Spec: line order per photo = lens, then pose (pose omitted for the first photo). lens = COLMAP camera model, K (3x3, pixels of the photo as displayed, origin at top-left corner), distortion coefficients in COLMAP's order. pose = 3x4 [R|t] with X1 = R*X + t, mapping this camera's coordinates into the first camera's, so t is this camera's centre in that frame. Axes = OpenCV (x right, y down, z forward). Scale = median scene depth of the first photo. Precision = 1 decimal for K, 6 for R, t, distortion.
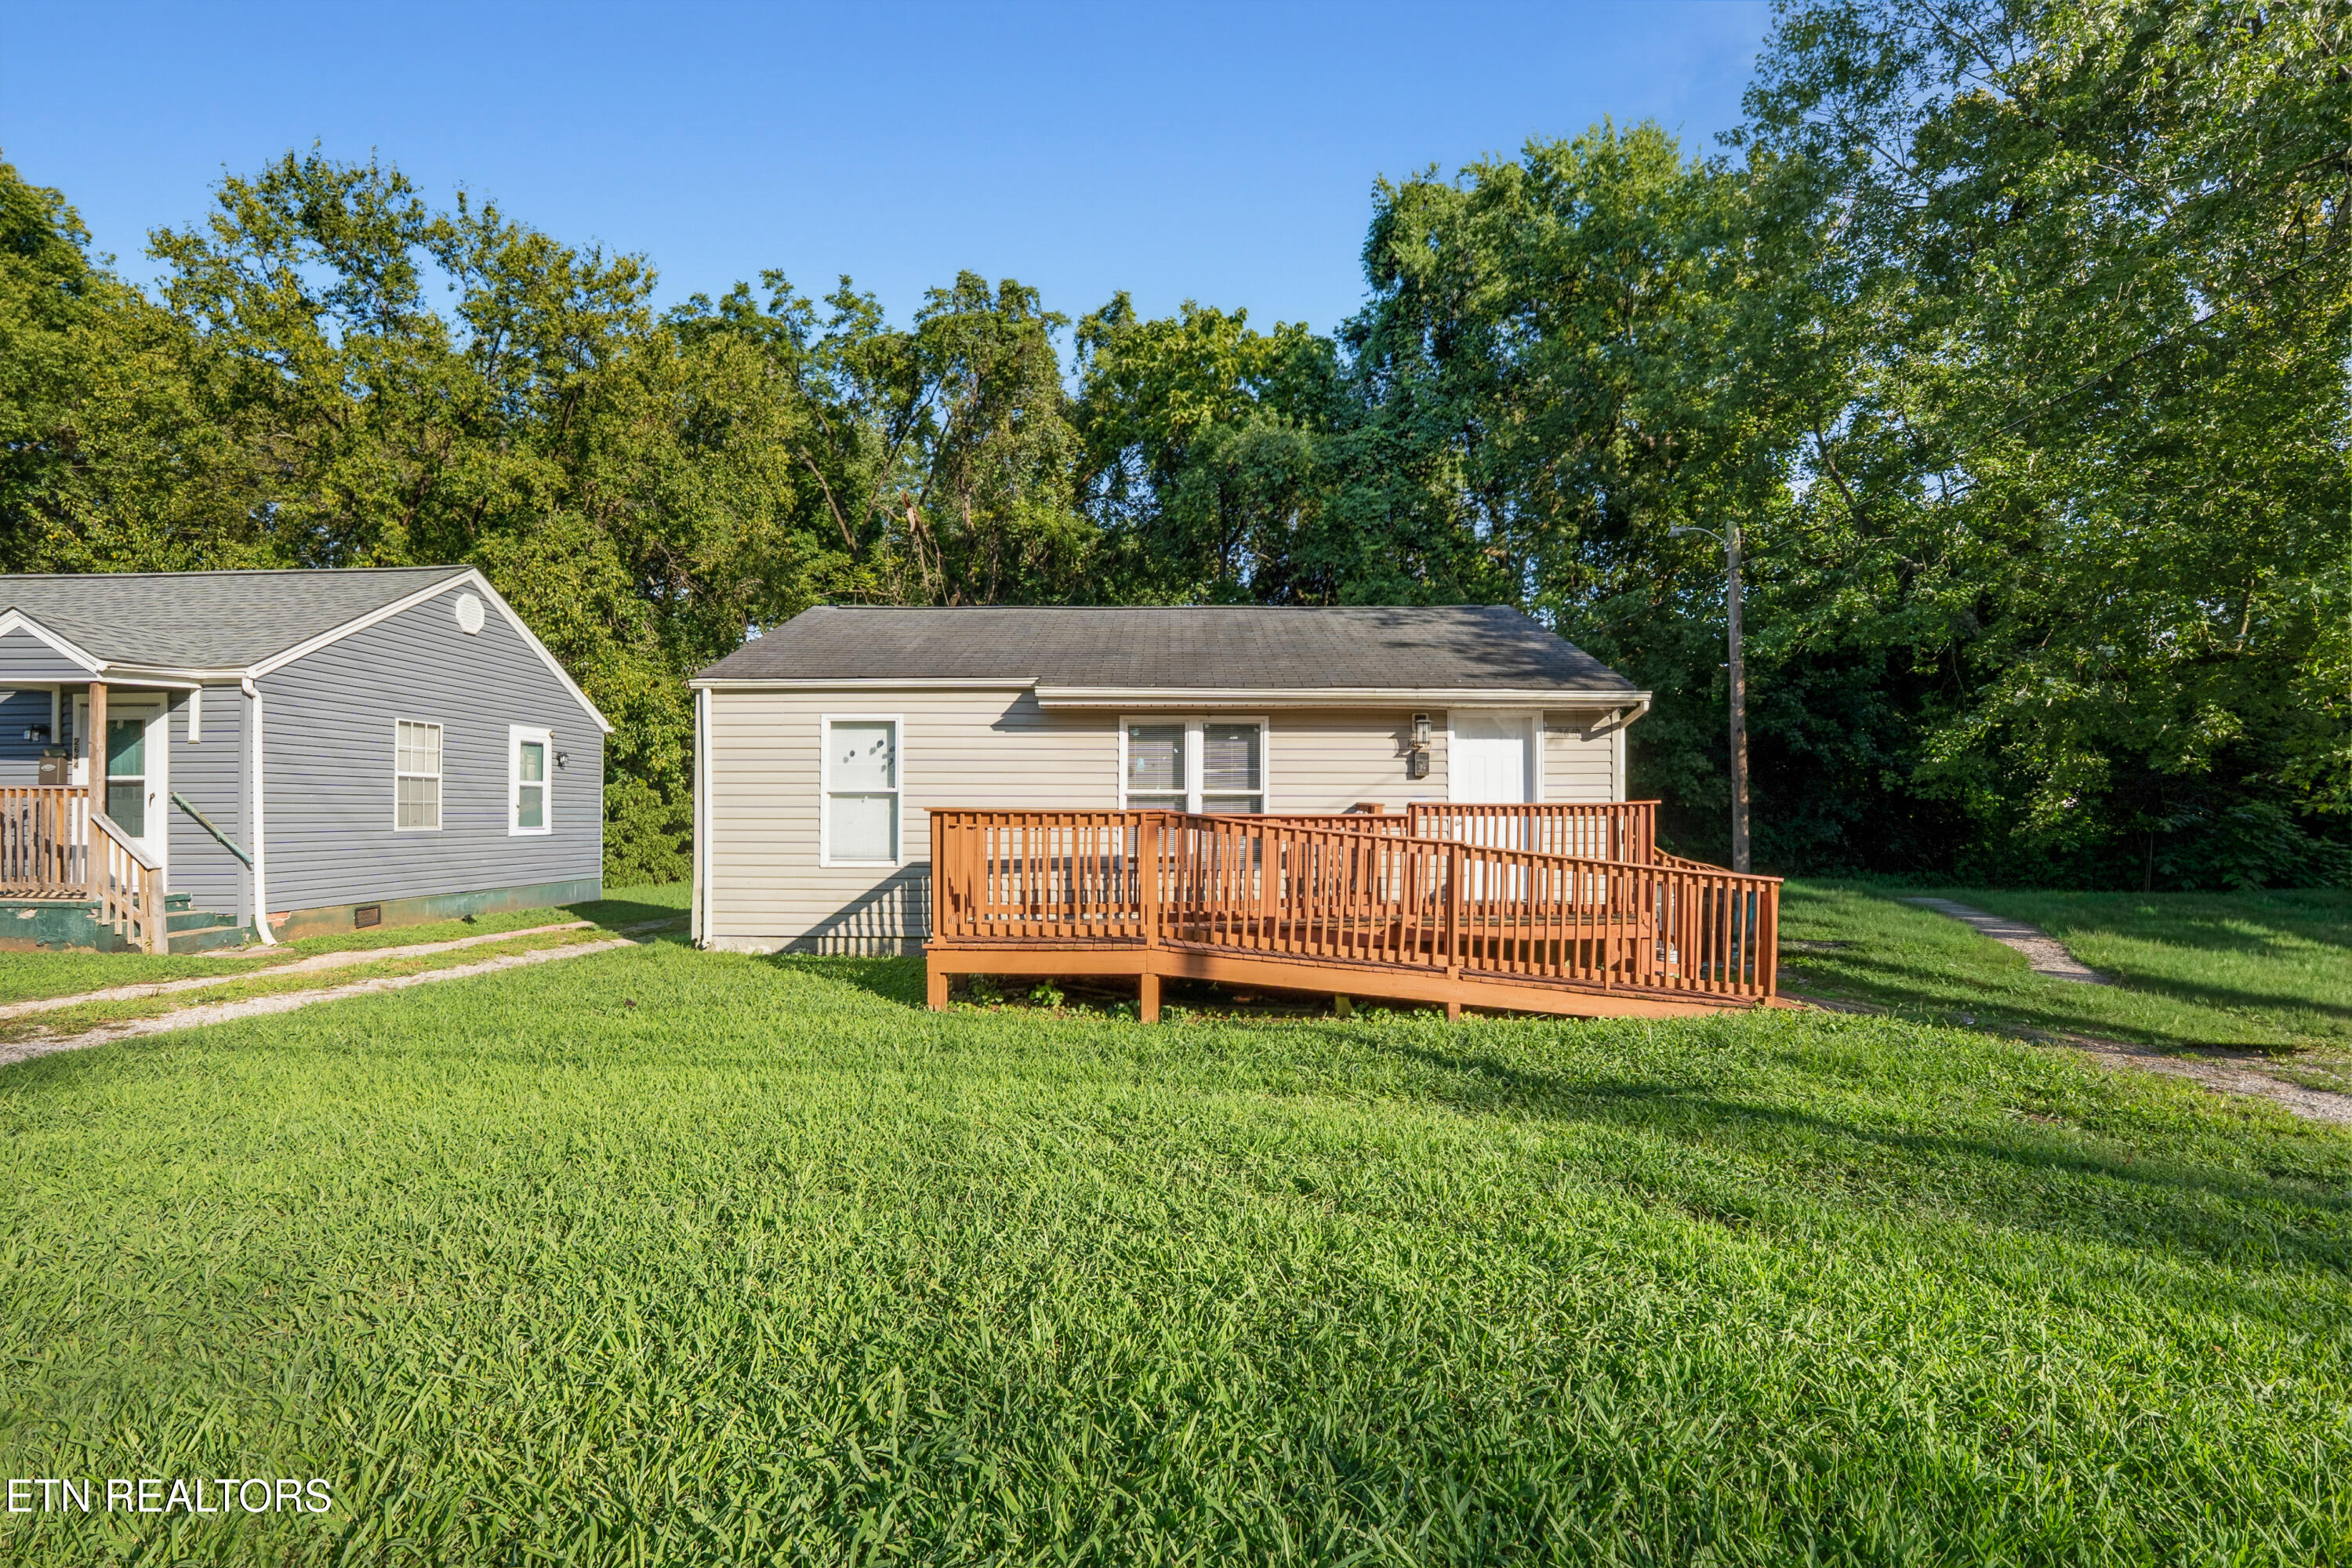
lens RADIAL K [[1027.2, 0, 1175.4], [0, 1027.2, 816.3], [0, 0, 1]] dist [-0.063843, 0.000236]
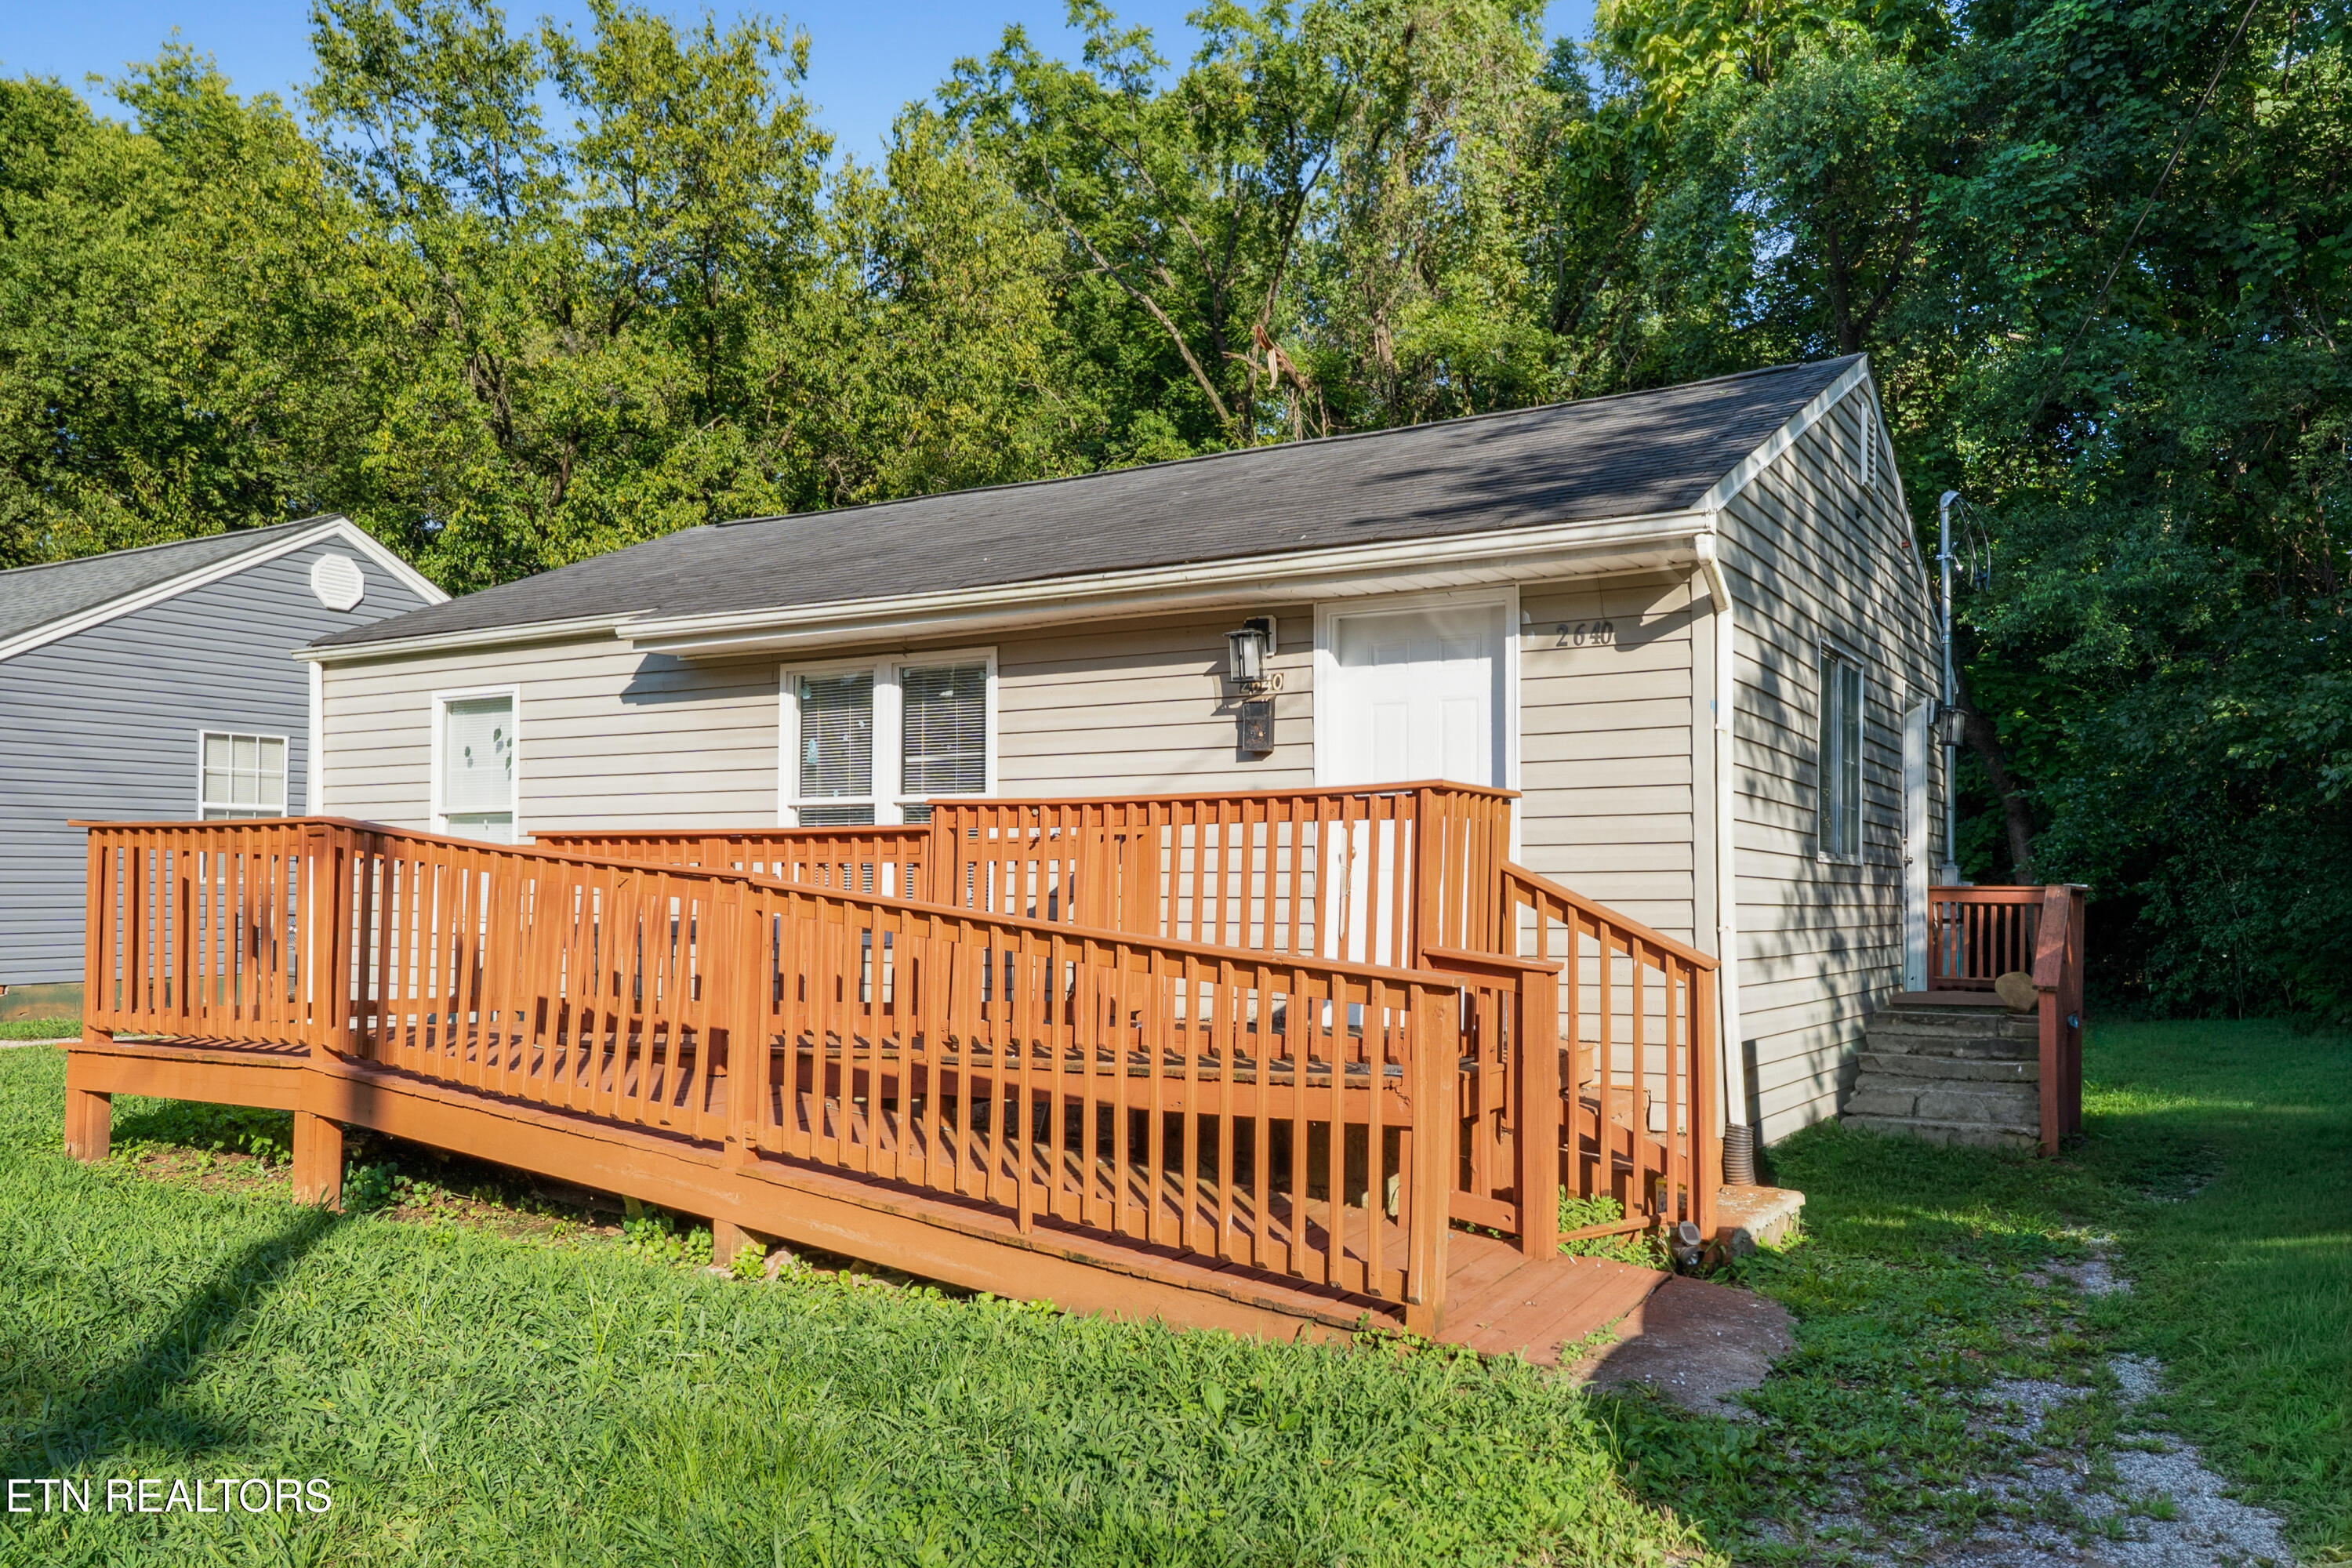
lens RADIAL K [[1817.7, 0, 1177.2], [0, 1817.7, 793.3], [0, 0, 1]] dist [0.028877, -0.001223]
pose [[0.840689, -0.026320, -0.540878, 0.648315], [-0.005925, 0.998311, -0.057788, 0.025870], [0.541486, 0.051786, 0.839113, 0.298357]]
